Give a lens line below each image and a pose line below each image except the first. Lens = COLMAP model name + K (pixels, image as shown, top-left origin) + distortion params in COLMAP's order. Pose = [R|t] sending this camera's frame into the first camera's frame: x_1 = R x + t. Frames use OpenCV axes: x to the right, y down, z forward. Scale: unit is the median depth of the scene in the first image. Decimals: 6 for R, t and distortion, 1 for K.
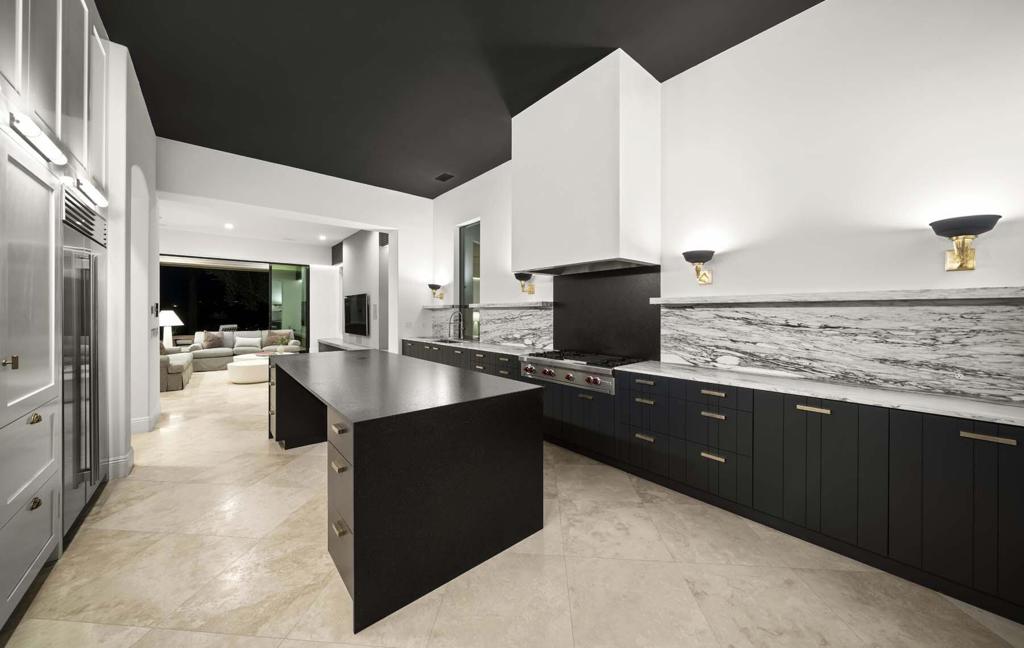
lens RADIAL K [[350.3, 0, 508.9], [0, 350.3, 318.4], [0, 0, 1]] dist [-0.010730, 0.000522]
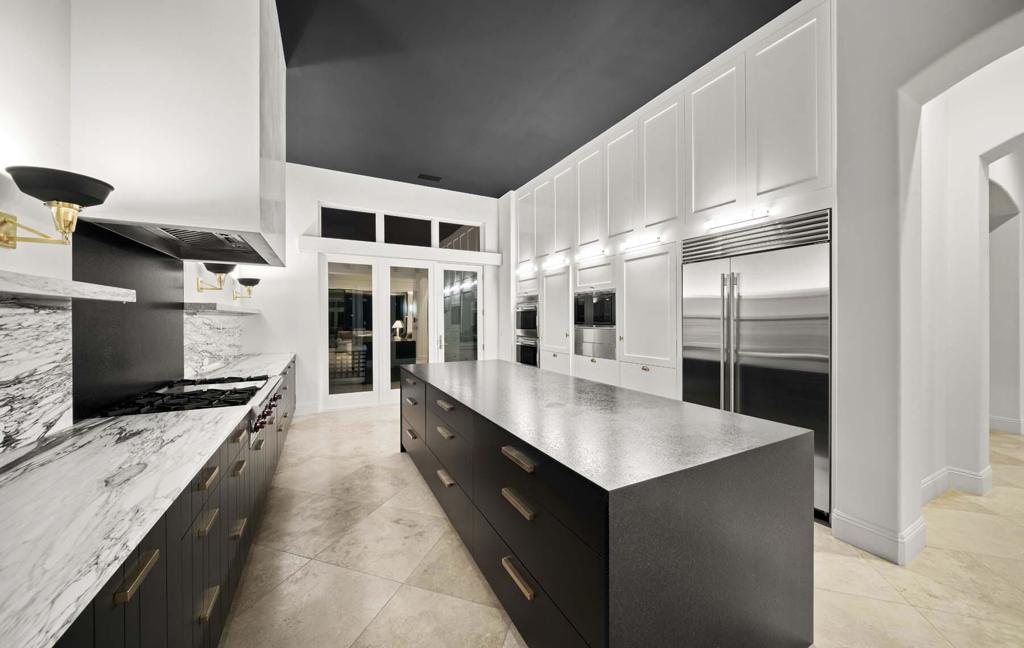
lens RADIAL K [[350.3, 0, 513.0], [0, 350.3, 320.1], [0, 0, 1]] dist [-0.010730, 0.000522]
pose [[-0.979675, -0.004569, 0.200539, -0.343597], [-0.001439, 0.999875, 0.015751, -0.020013], [-0.200586, 0.015142, -0.979559, 1.146717]]
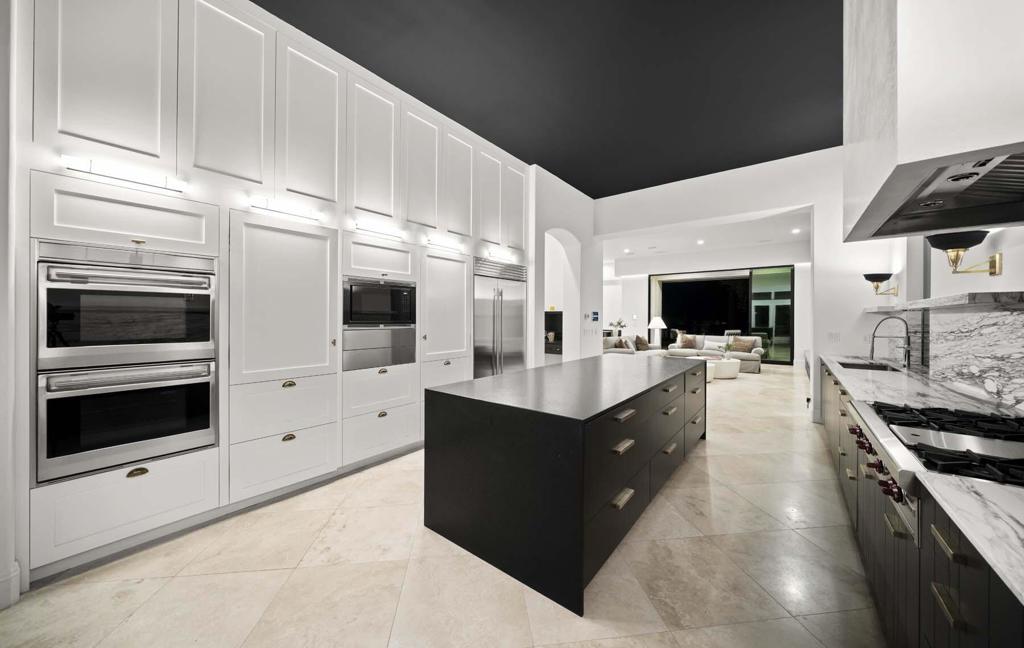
lens RADIAL K [[350.3, 0, 506.3], [0, 350.3, 318.4], [0, 0, 1]] dist [-0.010730, 0.000522]
pose [[0.188096, -0.000963, -0.982150, 0.358070], [-0.015803, 0.999867, -0.004007, -0.005866], [0.982023, 0.016275, 0.188056, 0.324222]]
